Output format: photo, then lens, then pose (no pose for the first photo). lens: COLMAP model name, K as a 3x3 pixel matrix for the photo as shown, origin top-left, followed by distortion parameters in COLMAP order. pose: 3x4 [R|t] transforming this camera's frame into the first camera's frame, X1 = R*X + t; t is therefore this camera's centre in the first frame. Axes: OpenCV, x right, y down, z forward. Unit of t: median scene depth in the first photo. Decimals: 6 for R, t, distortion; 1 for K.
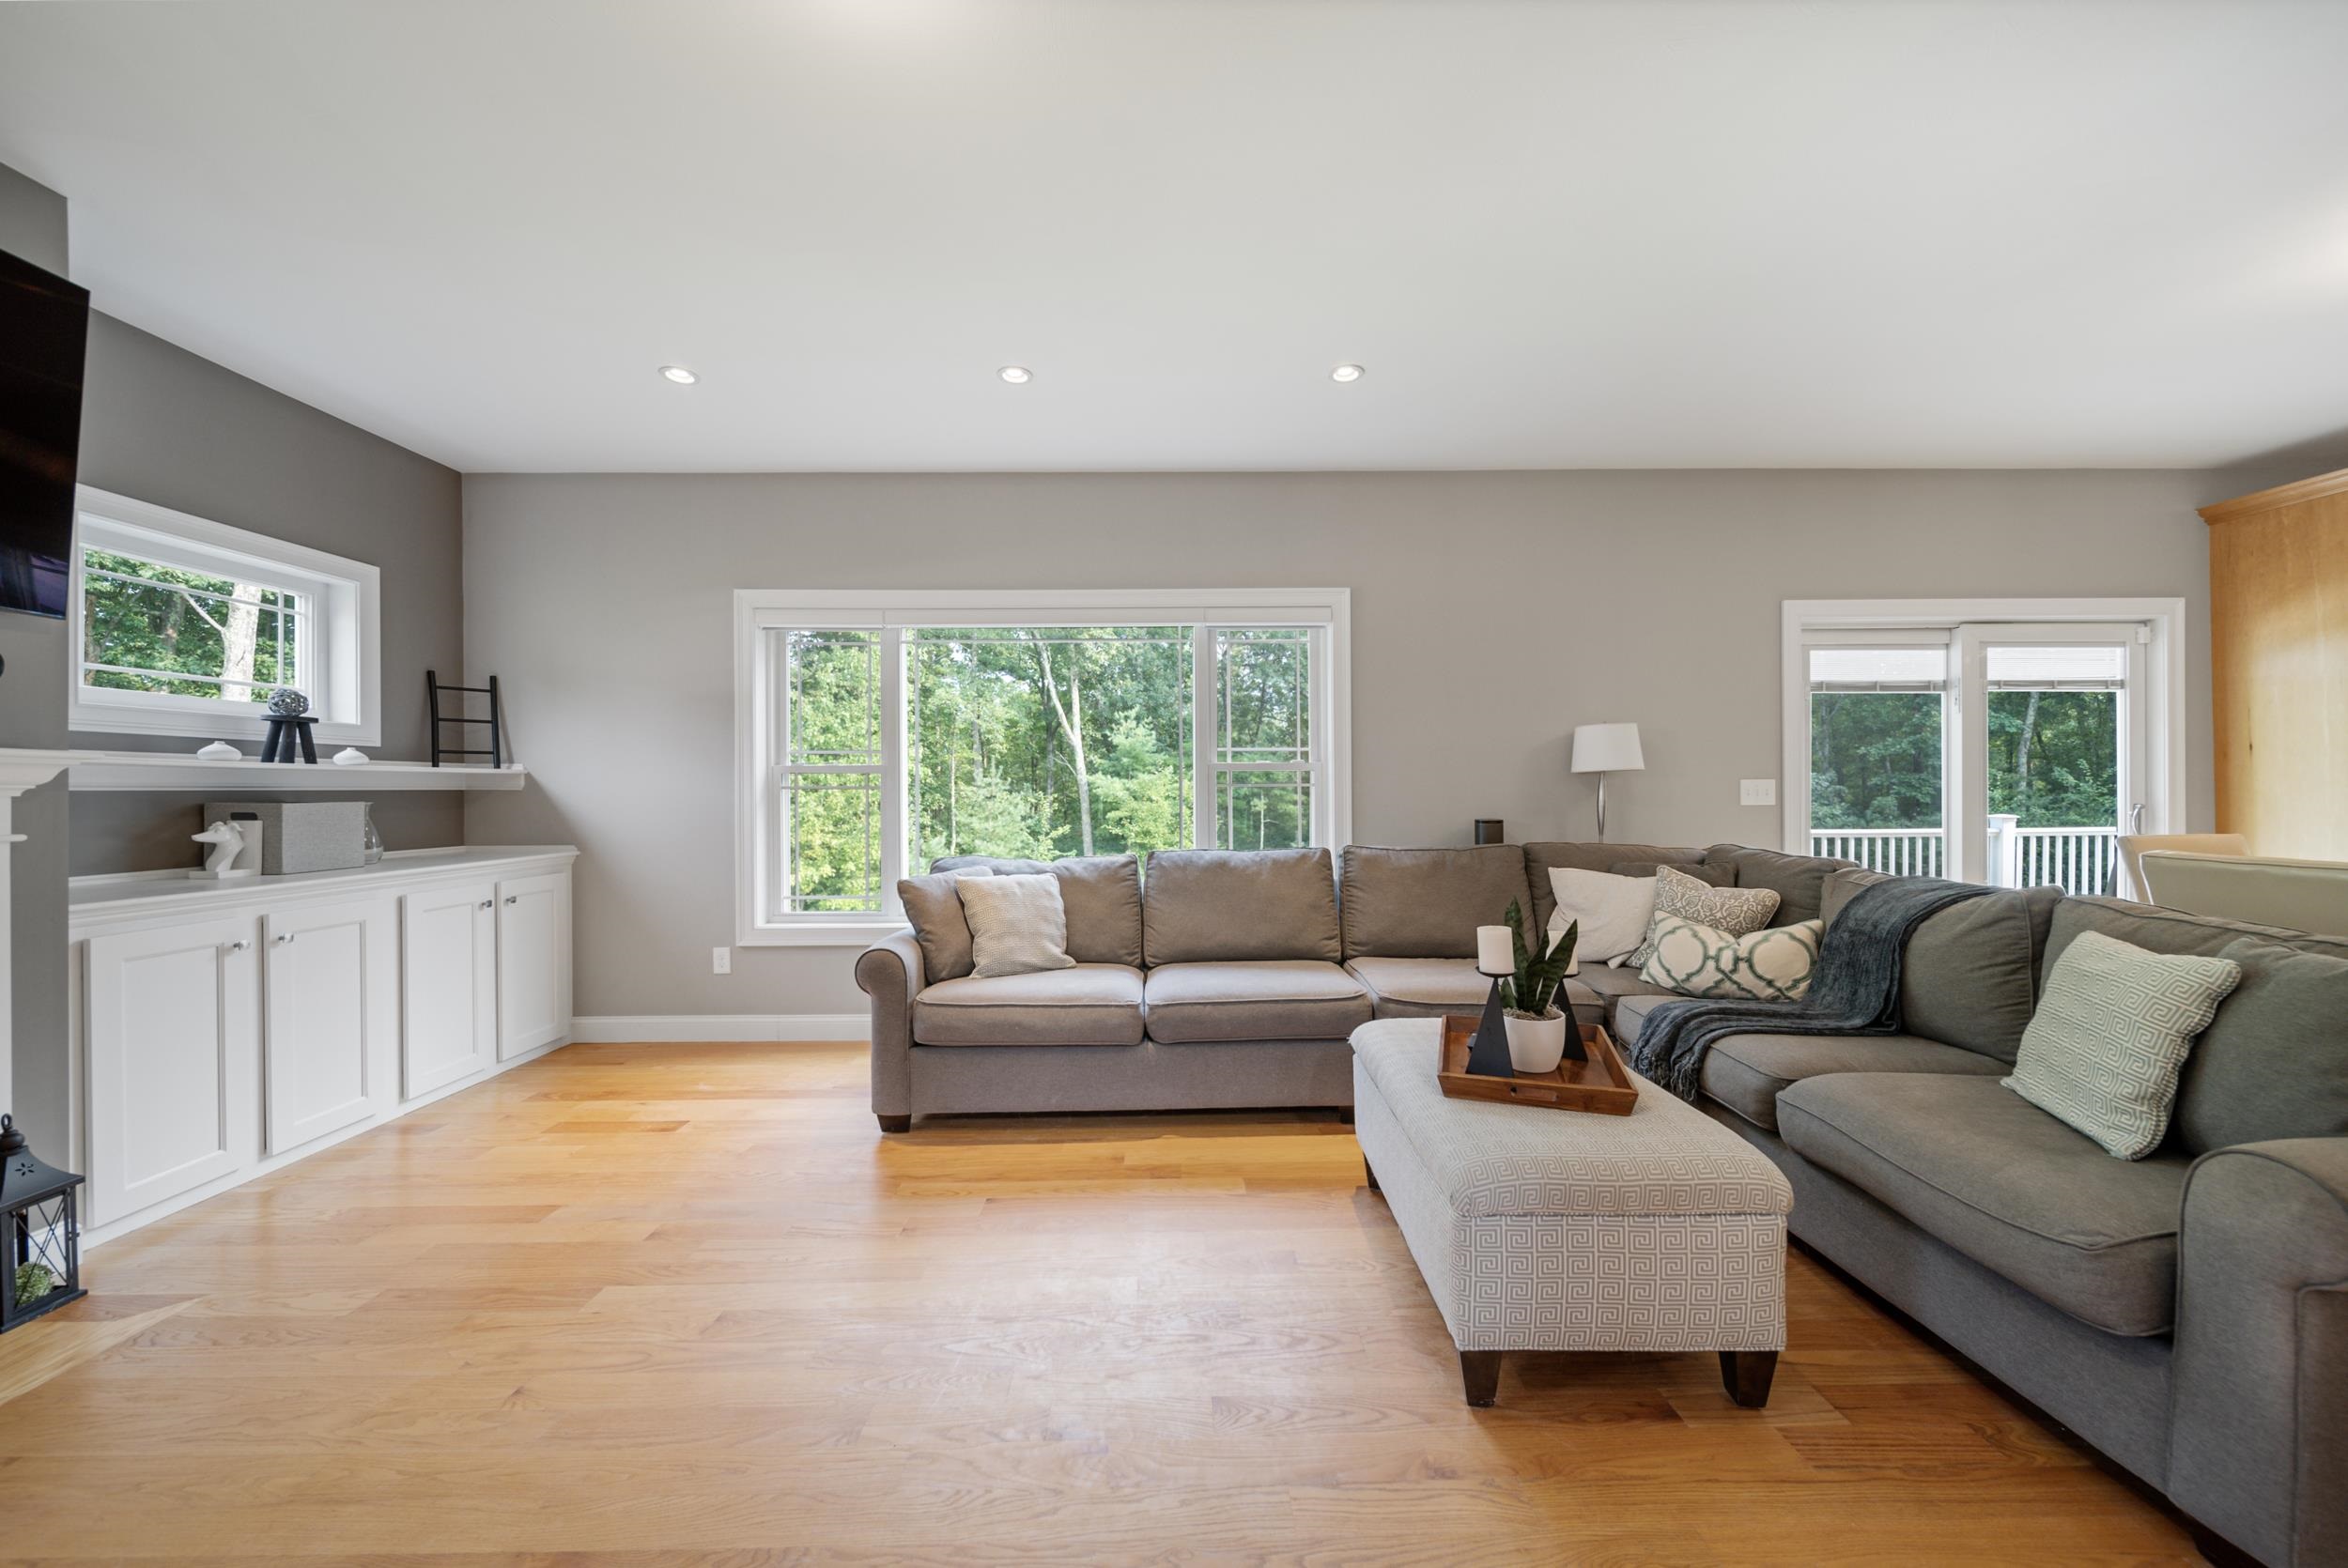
lens RADIAL K [[831.3, 0, 1174.8], [0, 831.3, 789.1], [0, 0, 1]] dist [-0.000958, -0.000369]
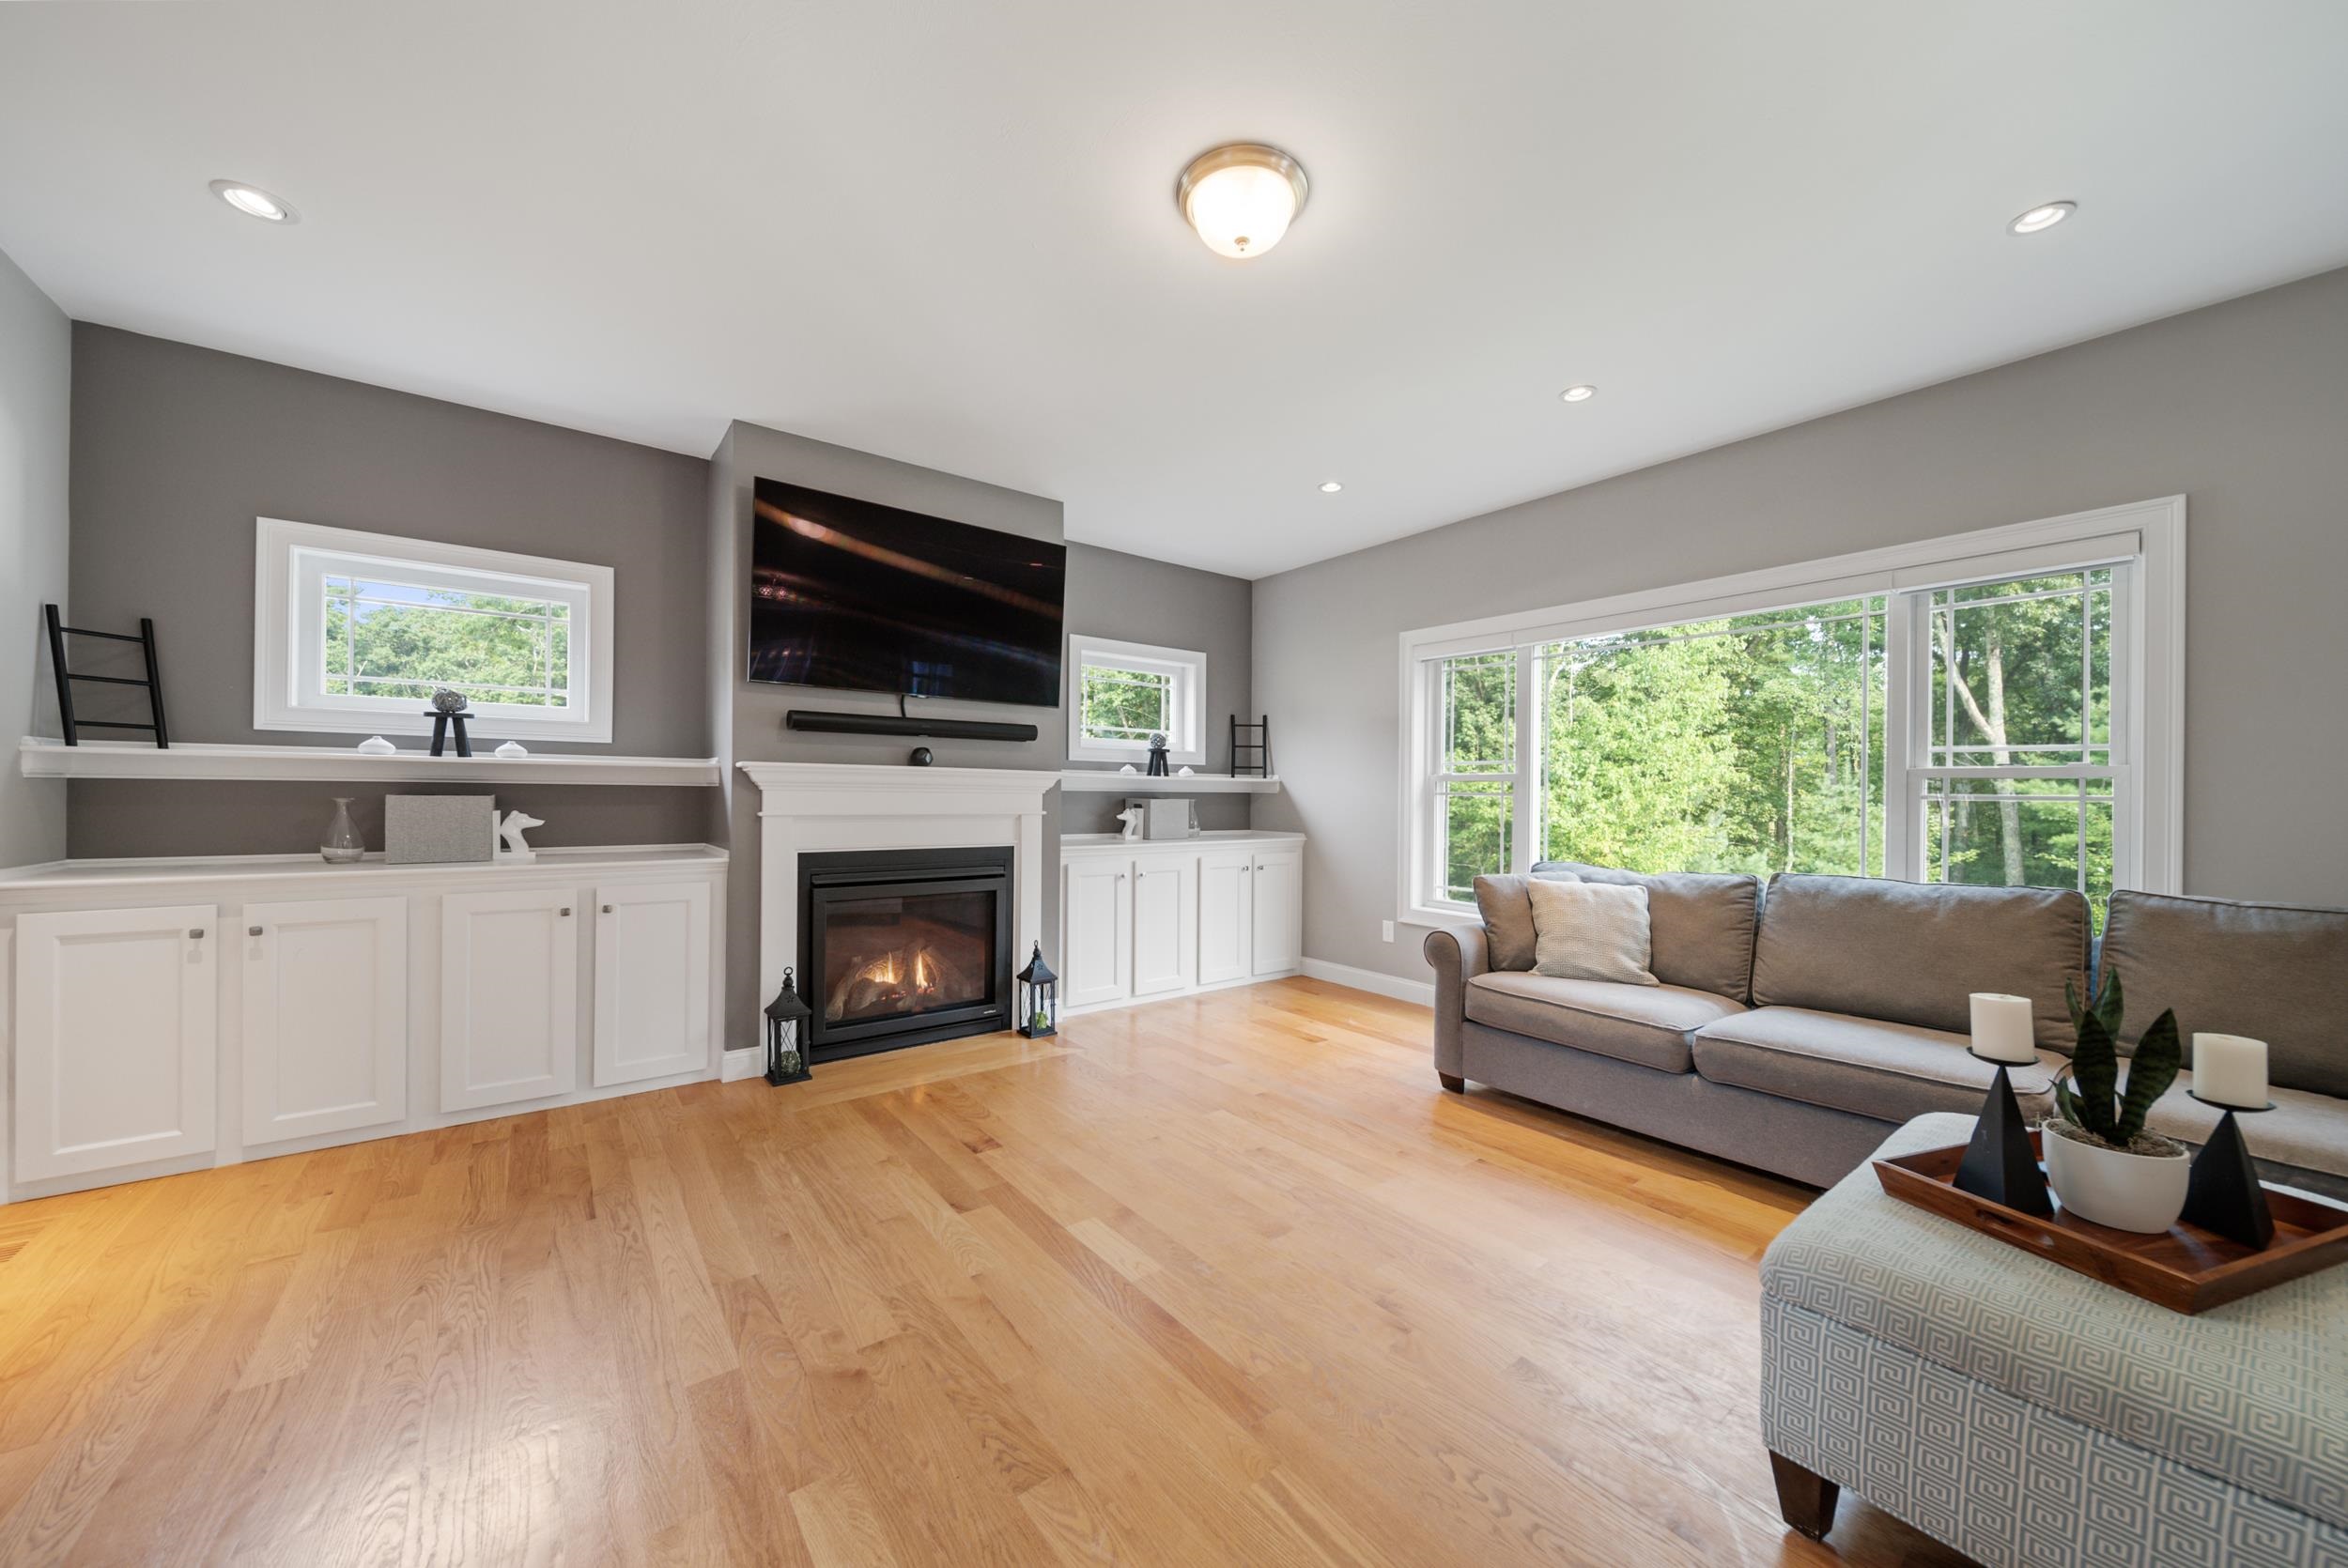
lens RADIAL K [[831.3, 0, 1174.8], [0, 831.3, 789.1], [0, 0, 1]] dist [-0.000958, -0.000369]
pose [[0.601415, 0.007989, -0.798897, 0.304565], [-0.013712, 0.999906, -0.000323, -0.003409], [0.798819, 0.011149, 0.601468, -0.013080]]
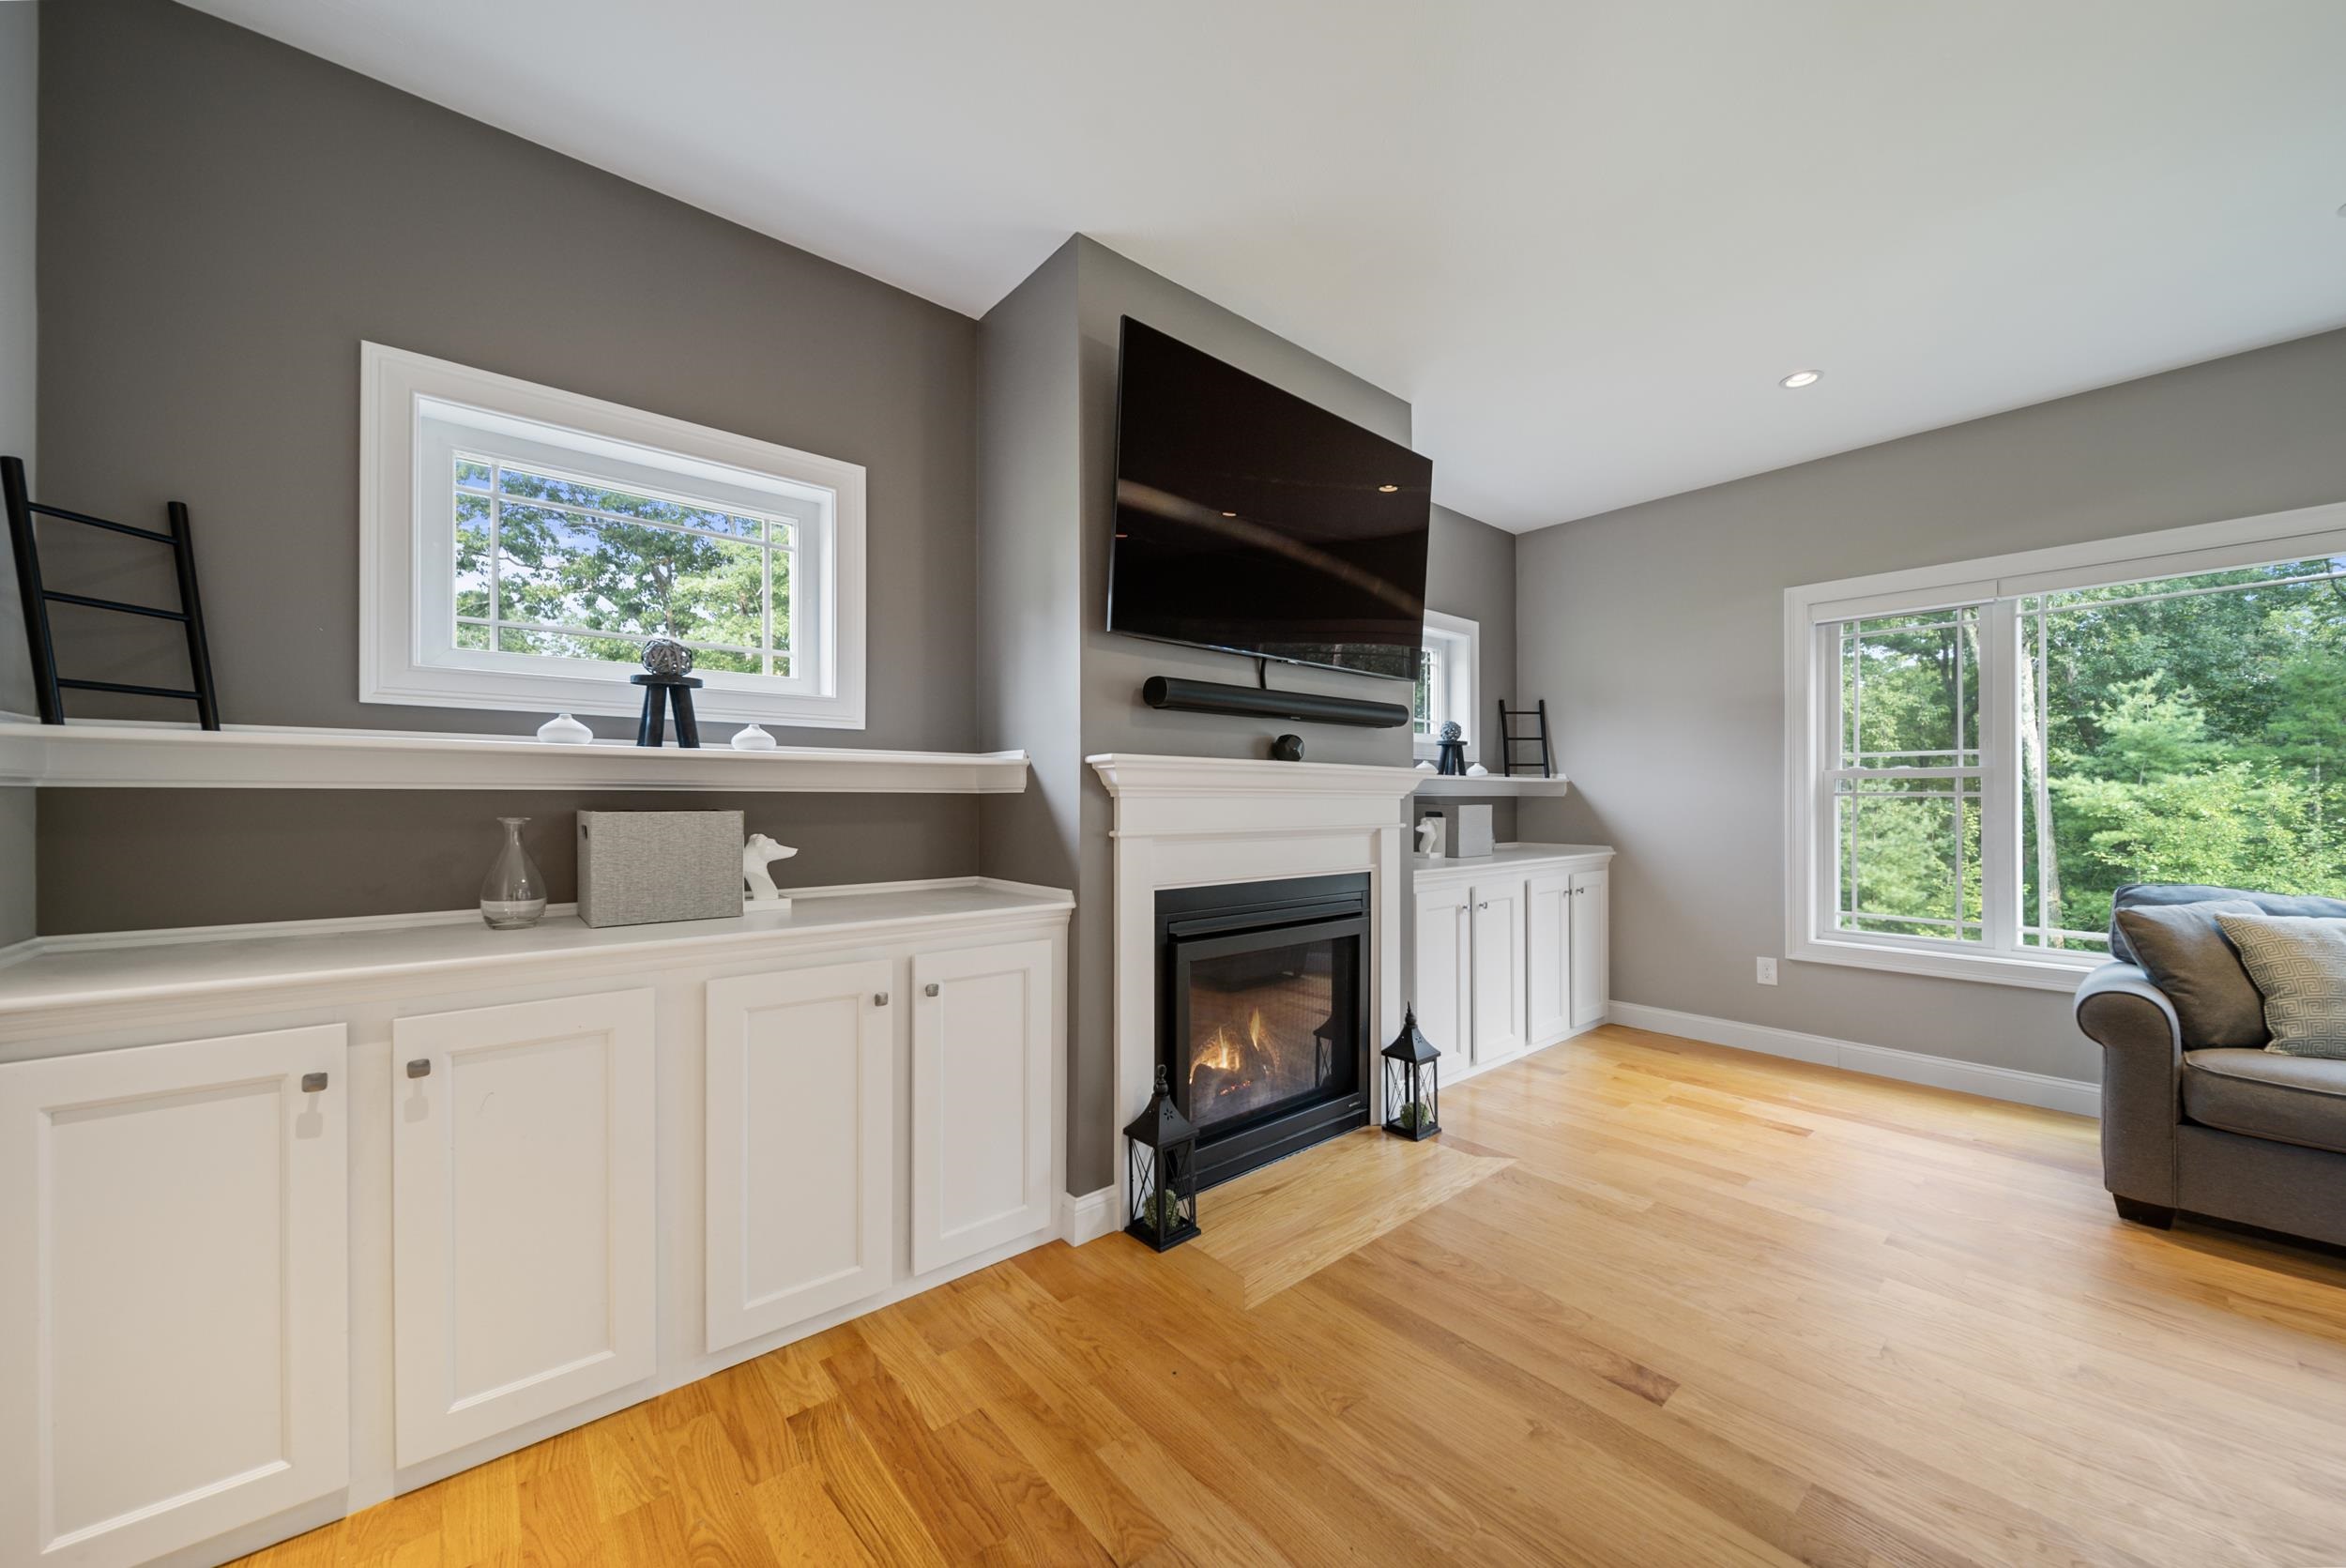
lens RADIAL K [[847.0, 0, 1168.4], [0, 847.0, 795.2], [0, 0, 1]] dist [-0.001223, -0.000229]
pose [[0.634378, 0.000710, -0.773023, -0.260585], [-0.002747, 0.999995, -0.001336, 0.003220], [0.773018, 0.002971, 0.634377, -0.208901]]
